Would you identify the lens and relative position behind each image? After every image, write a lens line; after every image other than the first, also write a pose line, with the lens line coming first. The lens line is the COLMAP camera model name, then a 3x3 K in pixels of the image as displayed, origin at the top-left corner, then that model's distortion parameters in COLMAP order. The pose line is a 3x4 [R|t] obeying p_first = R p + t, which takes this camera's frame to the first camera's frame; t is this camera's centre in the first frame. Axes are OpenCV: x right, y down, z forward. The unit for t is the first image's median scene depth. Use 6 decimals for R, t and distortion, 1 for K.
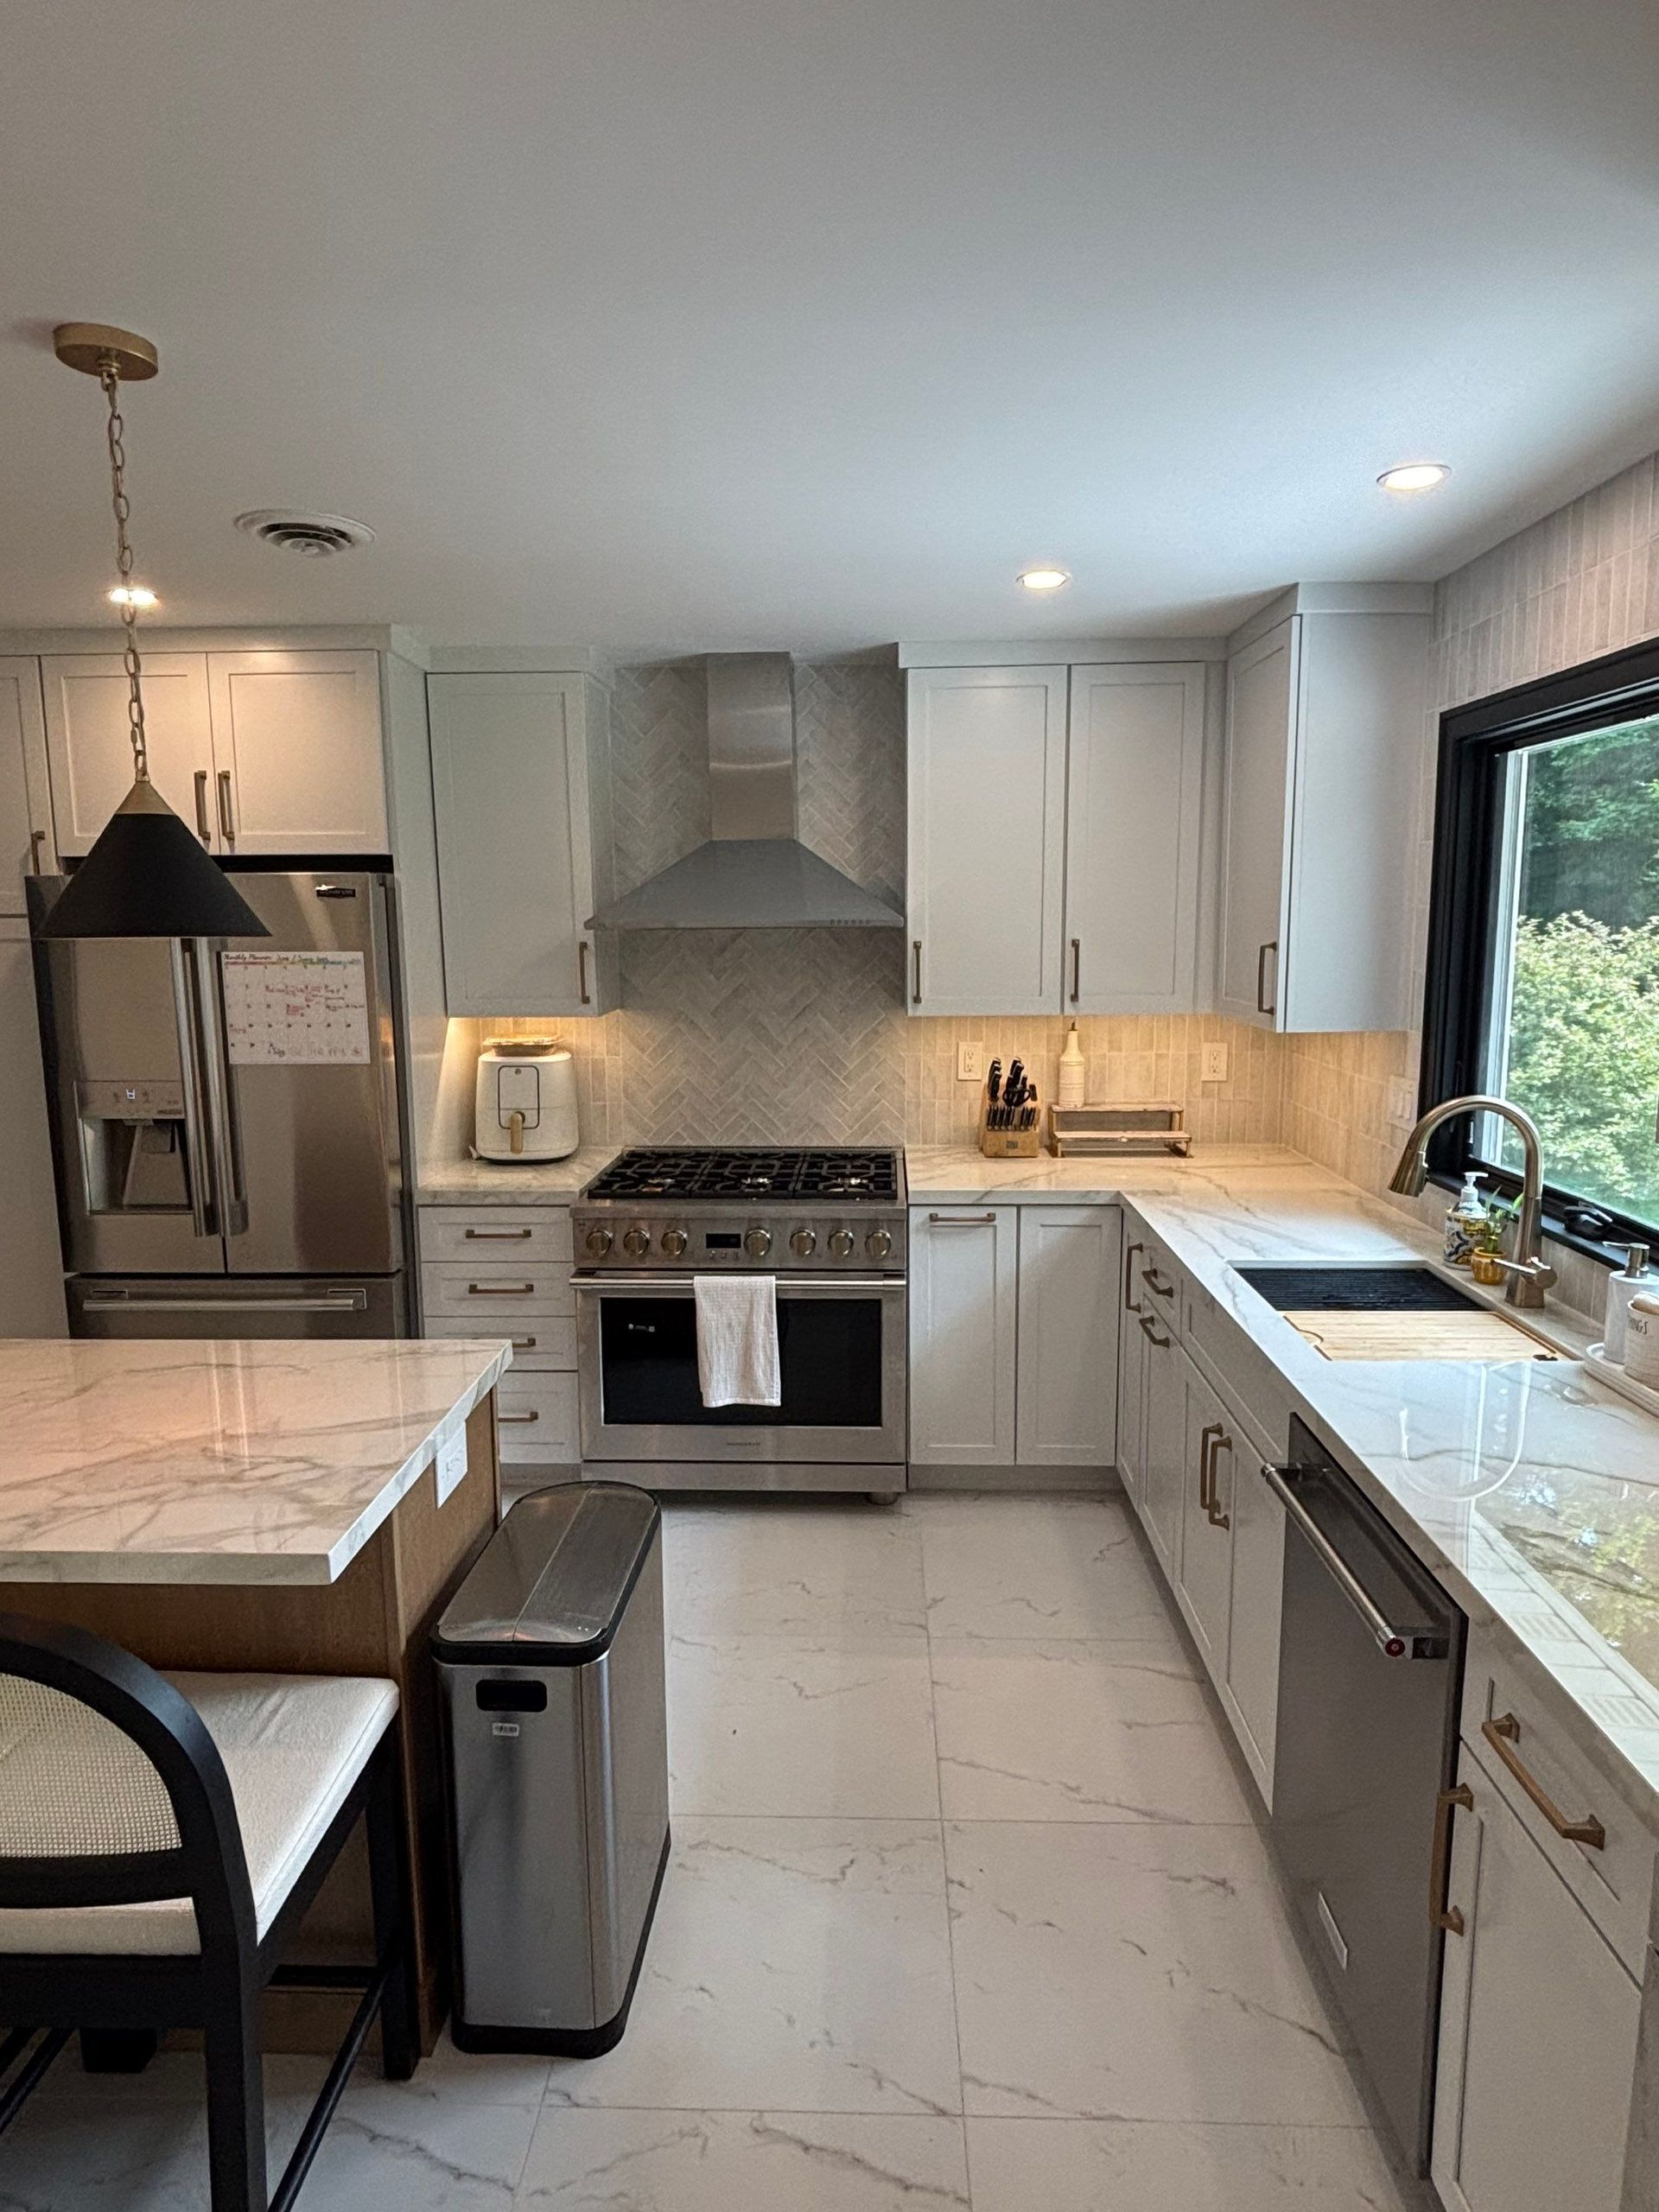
lens RADIAL K [[1272.1, 0, 834.0], [0, 1272.1, 1106.3], [0, 0, 1]] dist [0.002880, -0.007474]
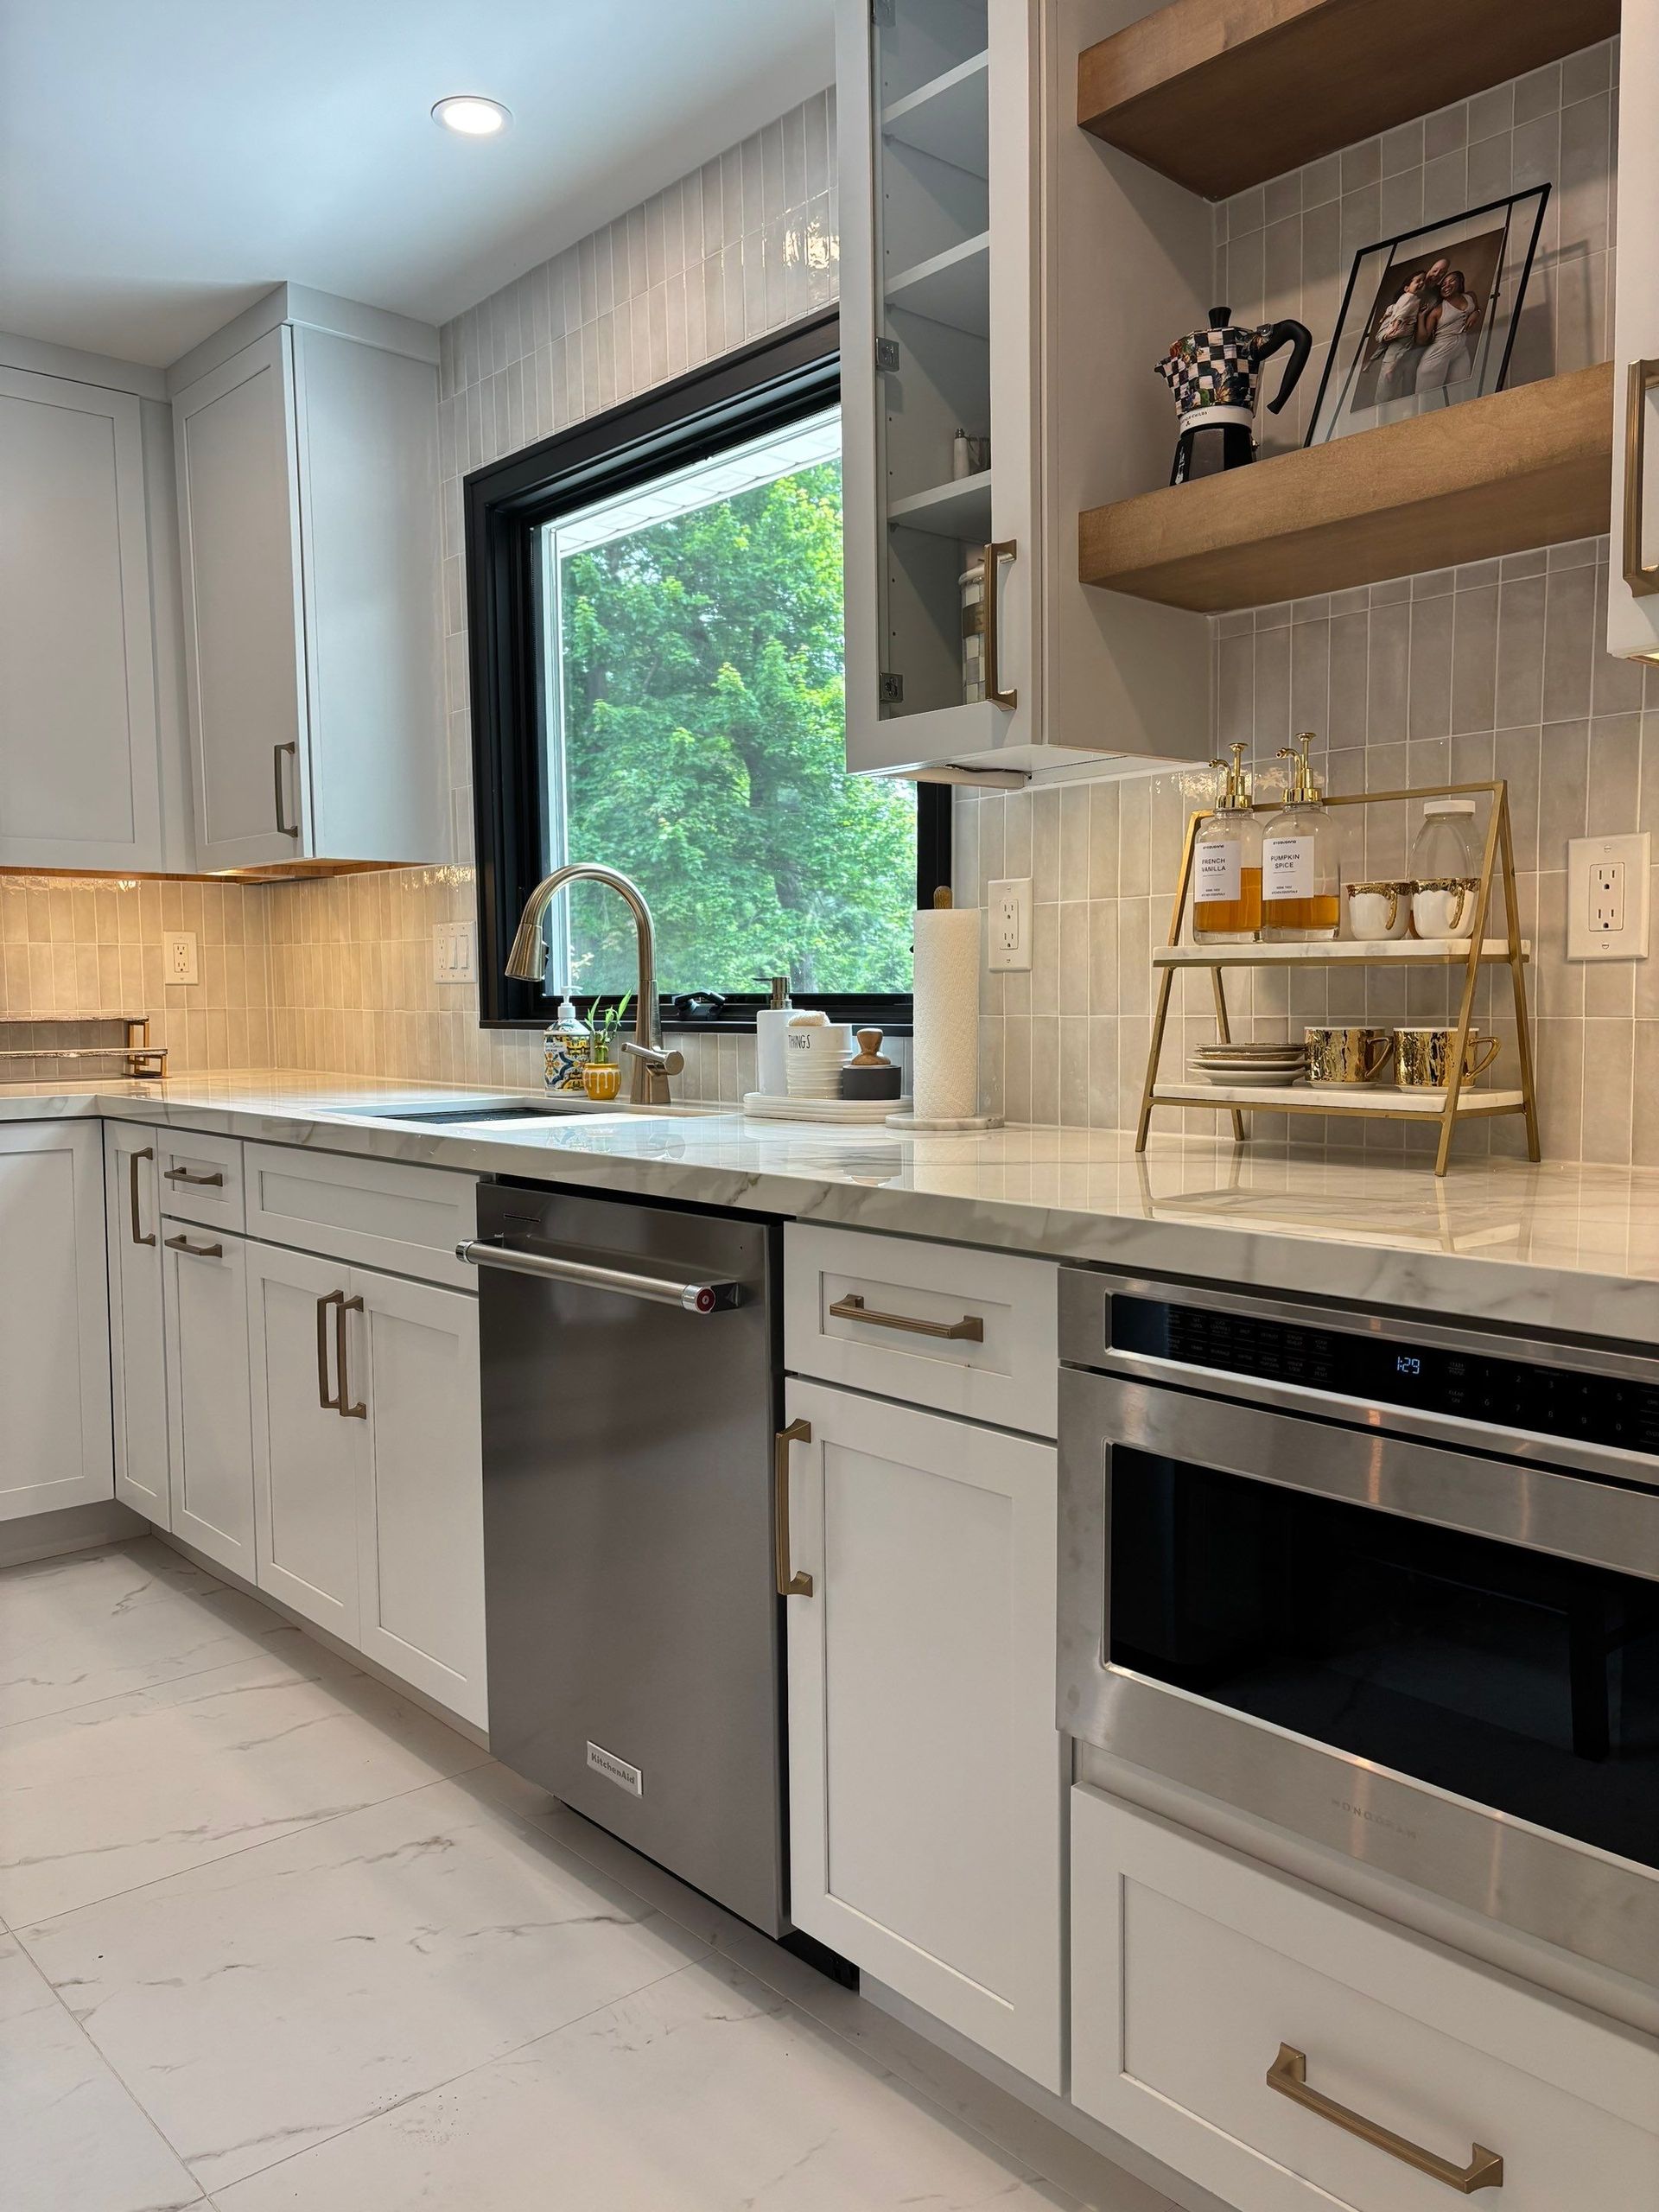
lens RADIAL K [[1672.6, 0, 810.7], [0, 1672.6, 1124.6], [0, 0, 1]] dist [0.048803, -0.051930]
pose [[0.732057, -0.051824, 0.679269, -0.138912], [0.103568, 0.993979, -0.035782, 0.181010], [-0.673325, 0.096545, 0.733016, 0.054533]]
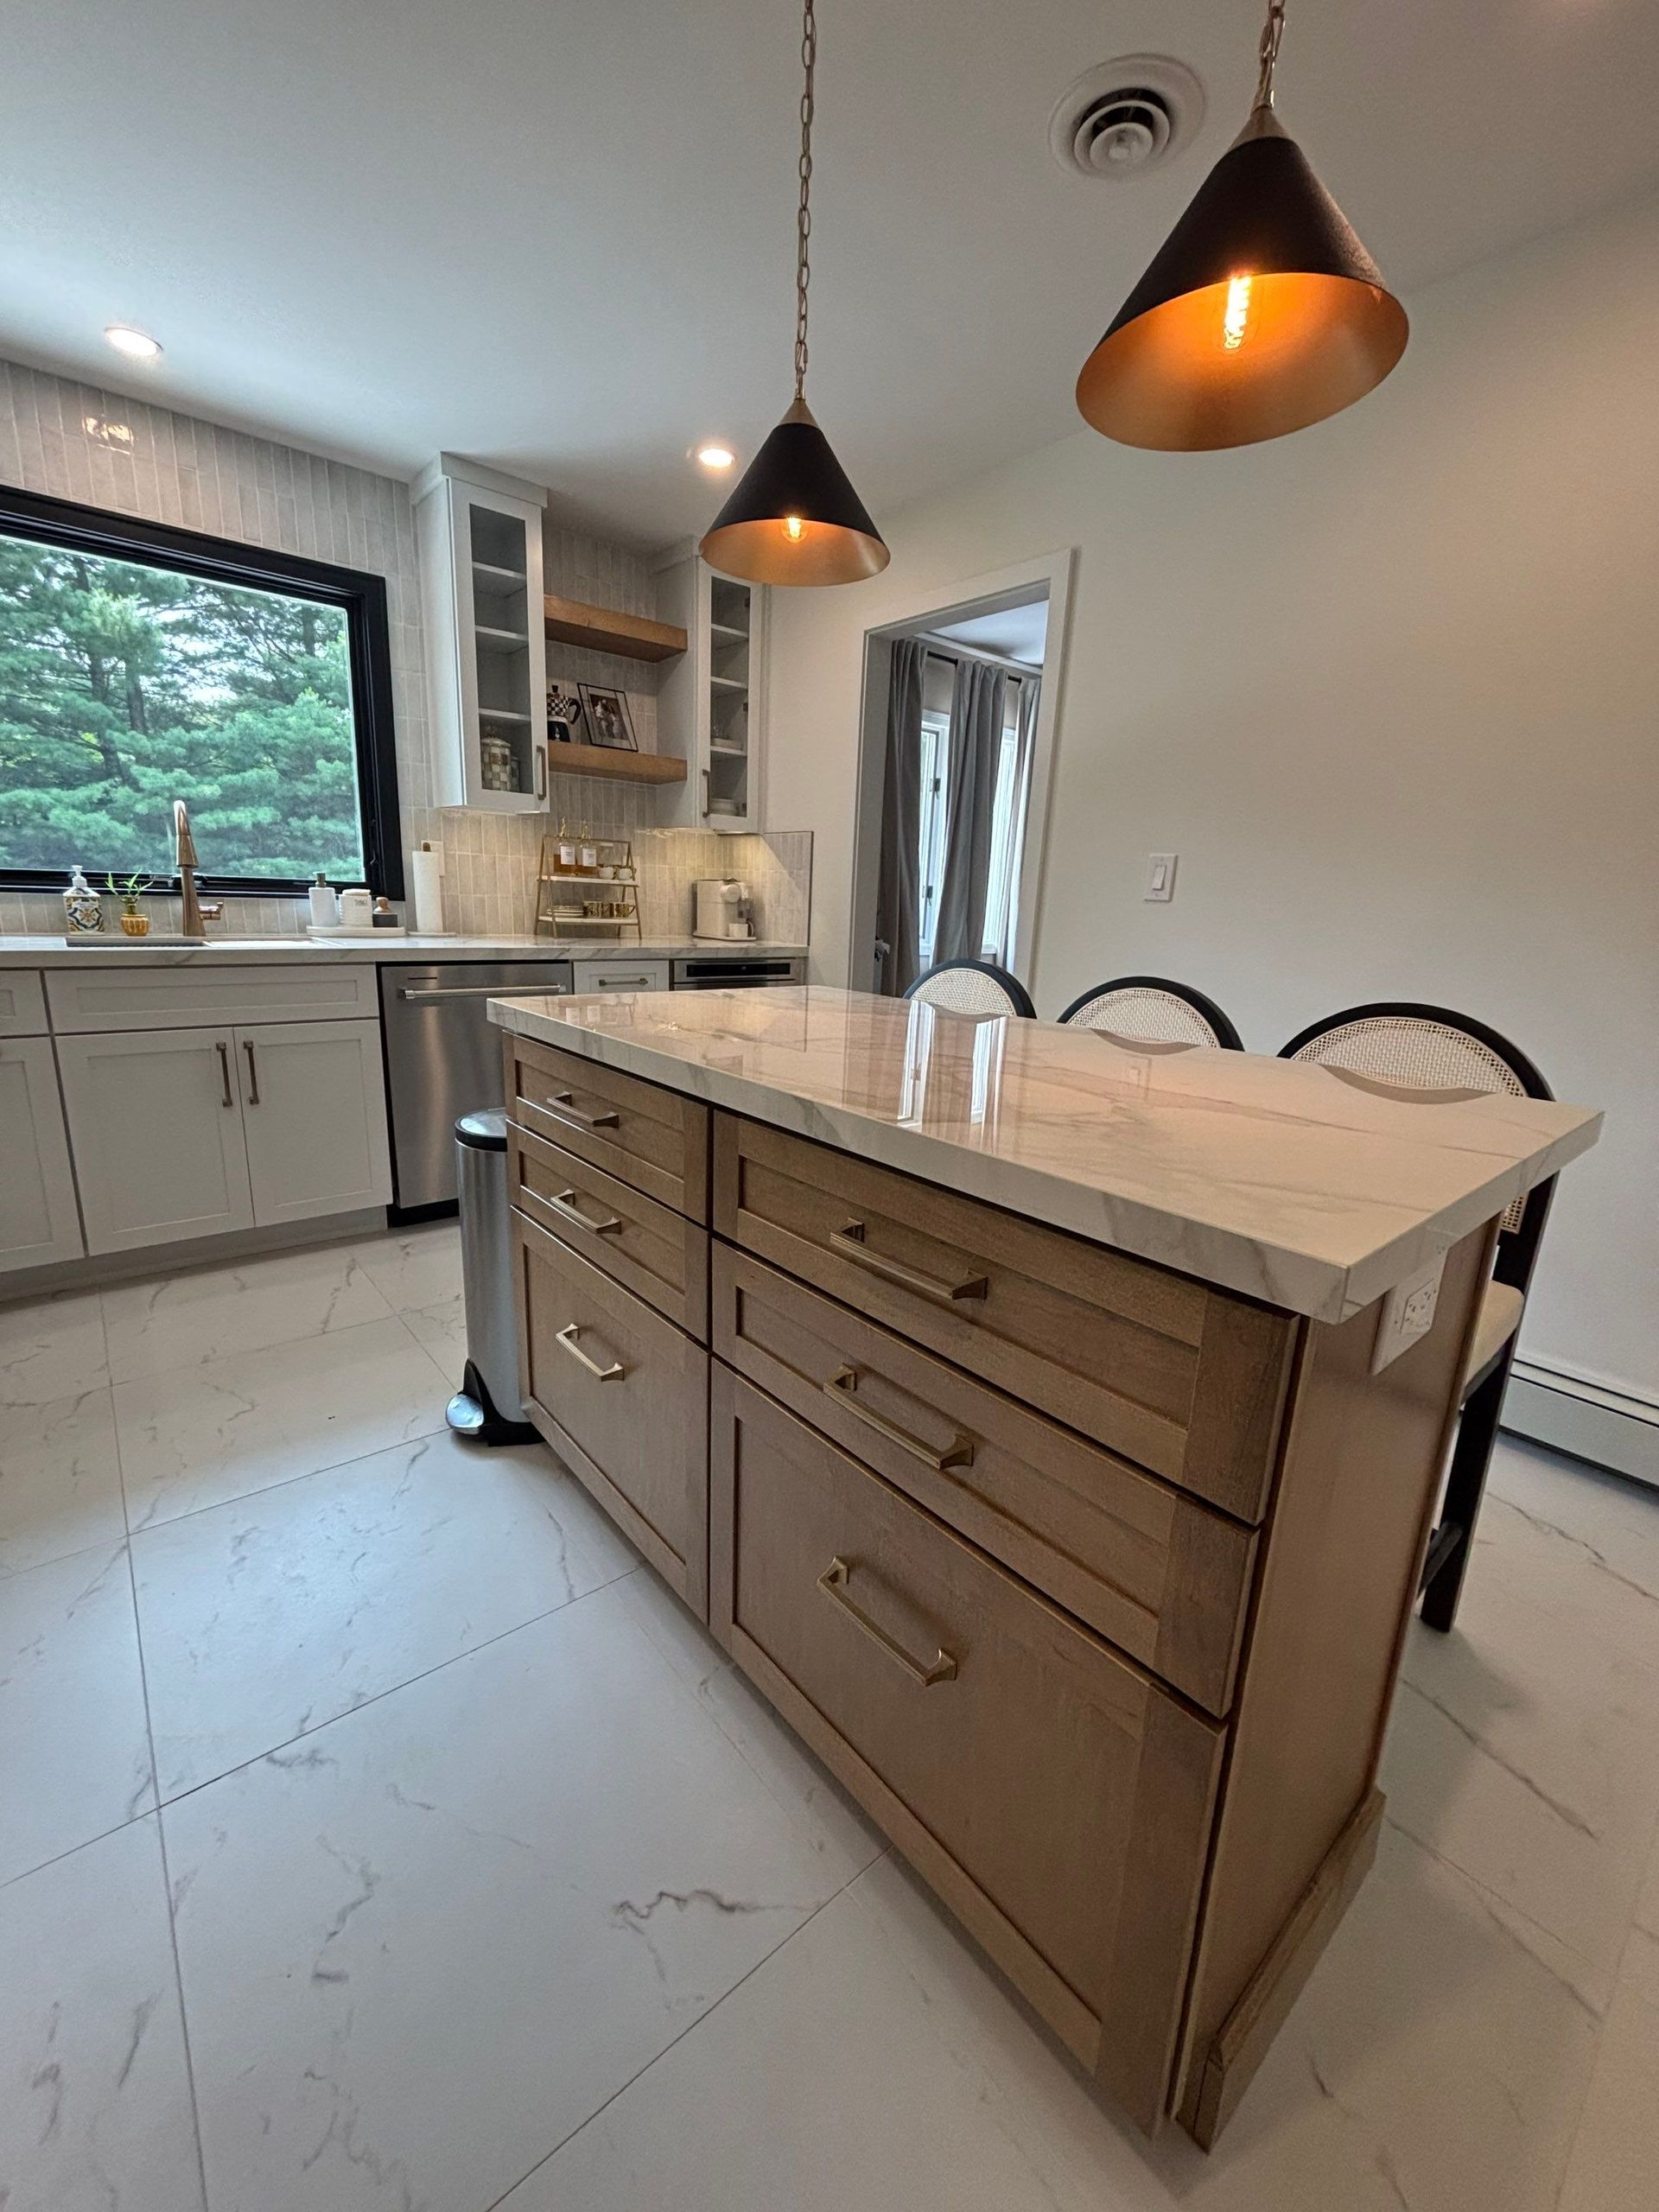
lens RADIAL K [[897.2, 0, 834.3], [0, 897.2, 1106.1], [0, 0, 1]] dist [-0.007024, 0.004890]
pose [[-0.674090, -0.188182, 0.714276, -0.719846], [0.074356, 0.944804, 0.319088, 0.044493], [-0.734897, 0.268205, -0.622890, 0.947900]]
